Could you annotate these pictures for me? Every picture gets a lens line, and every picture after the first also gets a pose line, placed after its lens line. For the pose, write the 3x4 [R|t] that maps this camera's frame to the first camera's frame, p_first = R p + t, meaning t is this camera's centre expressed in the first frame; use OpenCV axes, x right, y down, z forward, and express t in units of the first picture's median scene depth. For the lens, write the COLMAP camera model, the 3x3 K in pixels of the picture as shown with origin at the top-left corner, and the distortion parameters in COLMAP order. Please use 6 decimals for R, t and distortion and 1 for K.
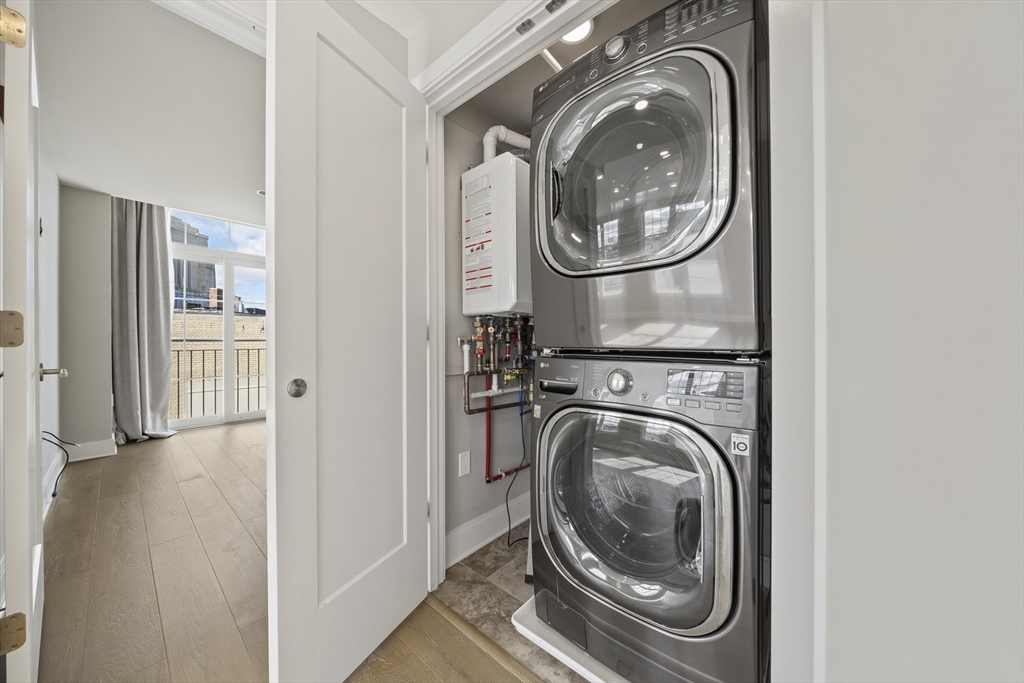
lens RADIAL K [[355.6, 0, 512.0], [0, 355.6, 341.5], [0, 0, 1]] dist [-0.001183, -0.000054]
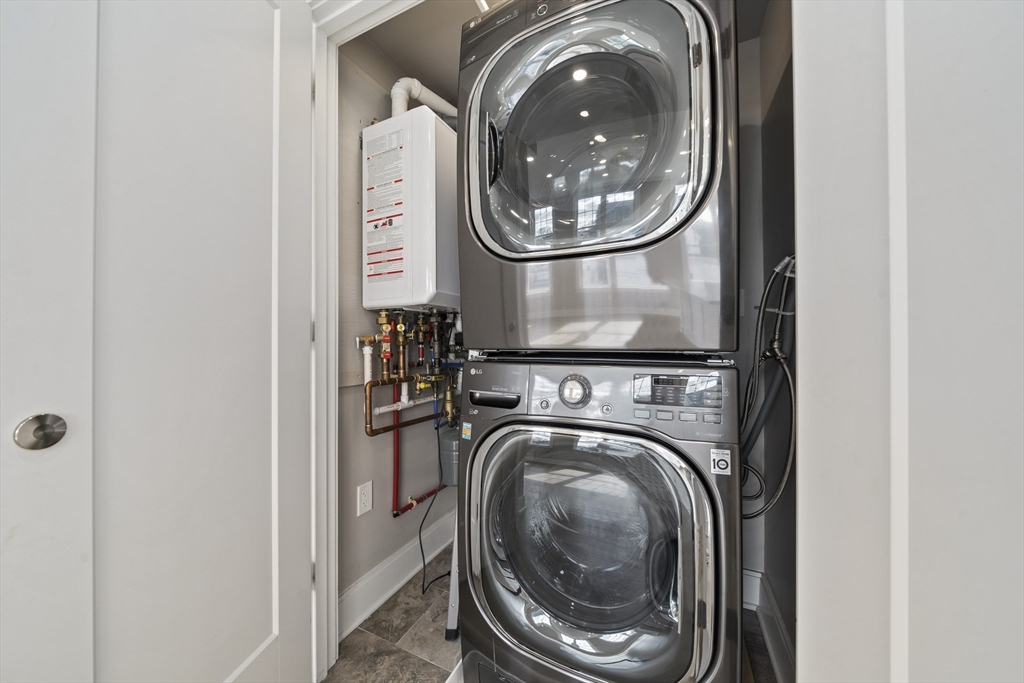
lens RADIAL K [[351.0, 0, 508.8], [0, 351.0, 334.2], [0, 0, 1]] dist [-0.005938, -0.000037]
pose [[0.963473, -0.000826, 0.267804, -0.036562], [0.006491, 0.999773, -0.020270, -0.000421], [-0.267727, 0.021268, 0.963260, 0.175768]]
